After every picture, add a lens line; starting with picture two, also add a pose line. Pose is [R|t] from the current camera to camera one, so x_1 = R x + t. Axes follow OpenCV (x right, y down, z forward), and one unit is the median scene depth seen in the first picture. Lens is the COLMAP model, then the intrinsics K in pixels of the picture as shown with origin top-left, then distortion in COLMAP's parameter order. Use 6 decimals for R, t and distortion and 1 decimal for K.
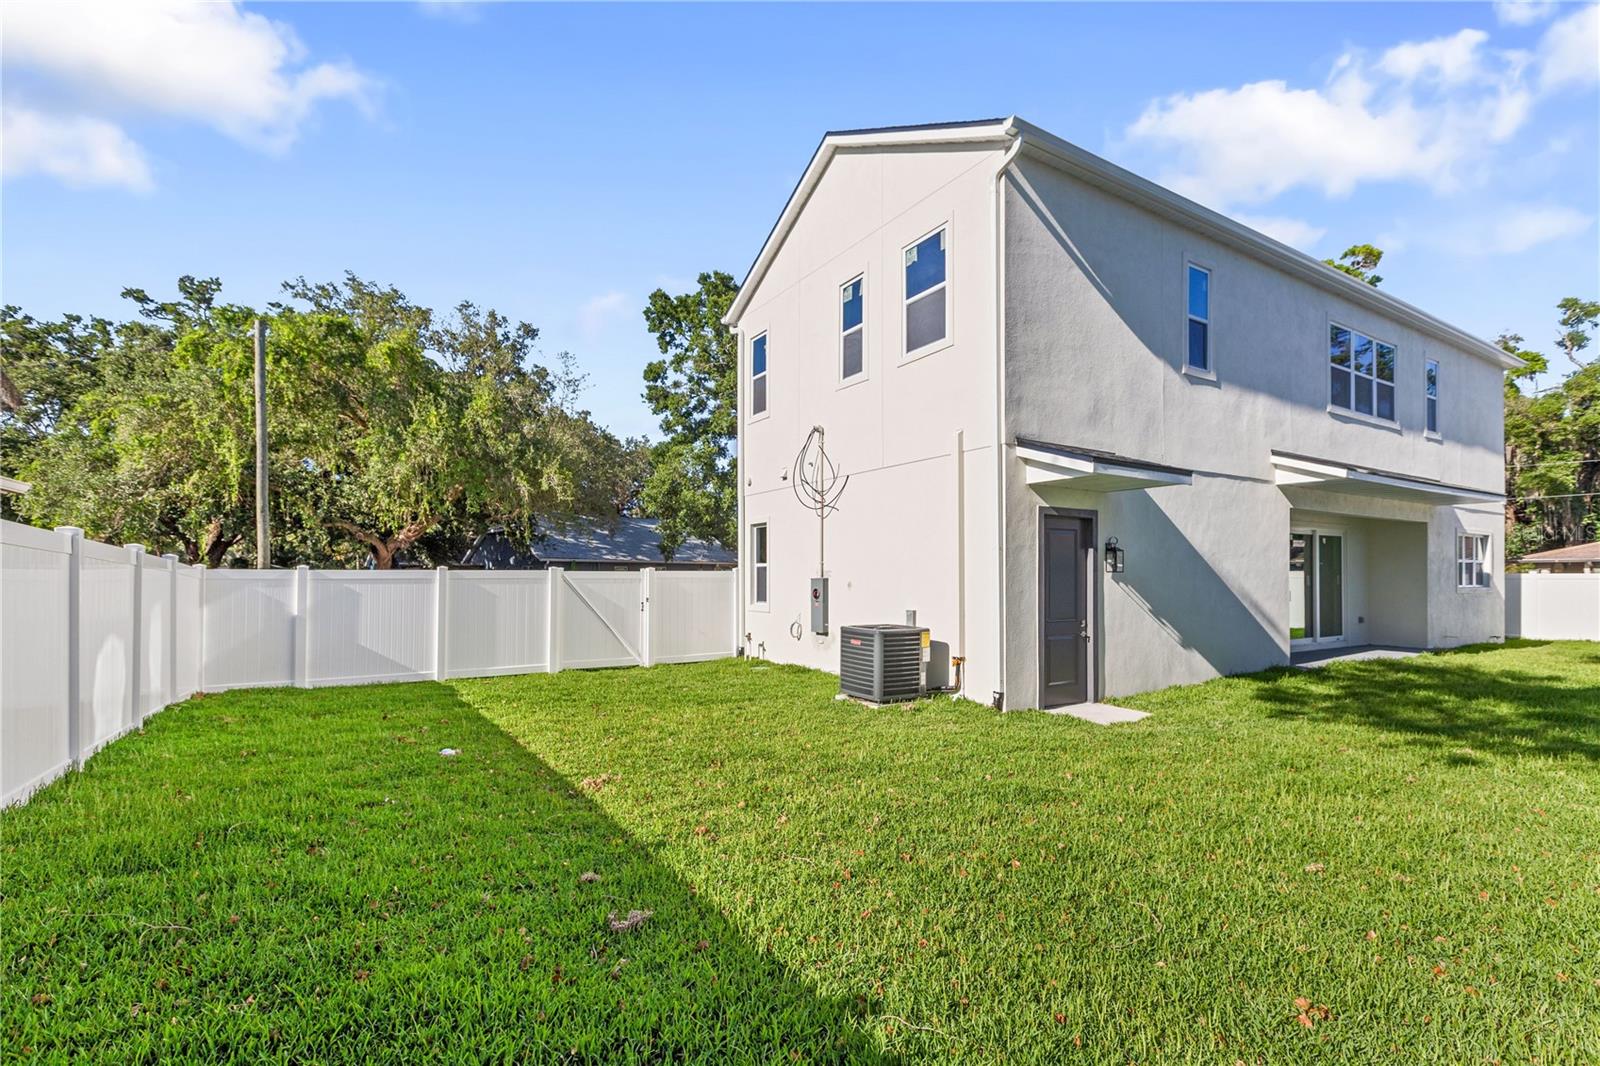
lens RADIAL K [[728.0, 0, 740.0], [0, 728.0, 568.5], [0, 0, 1]] dist [0.006019, -0.001831]
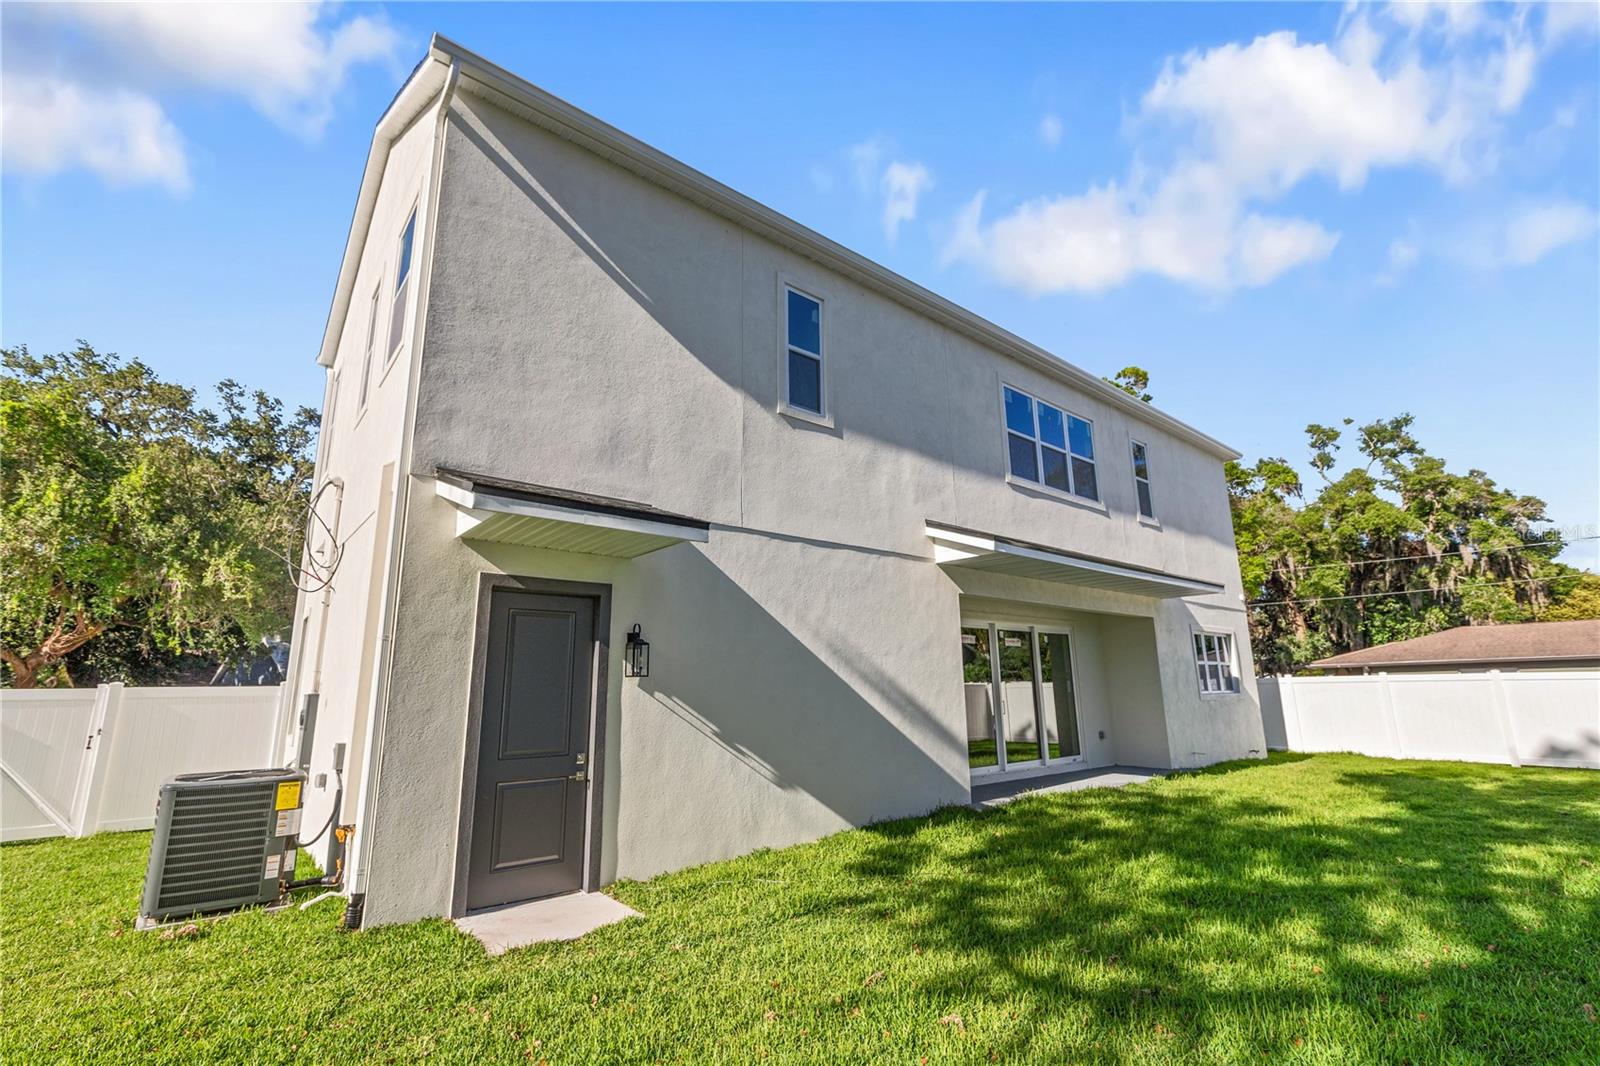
lens RADIAL K [[708.8, 0, 796.0], [0, 708.8, 534.1], [0, 0, 1]] dist [0.001779, -0.000702]
pose [[0.988335, 0.019011, 0.151102, 0.501564], [0.013130, 0.977847, -0.208909, 0.013463], [-0.151726, 0.208456, 0.966191, 0.293048]]
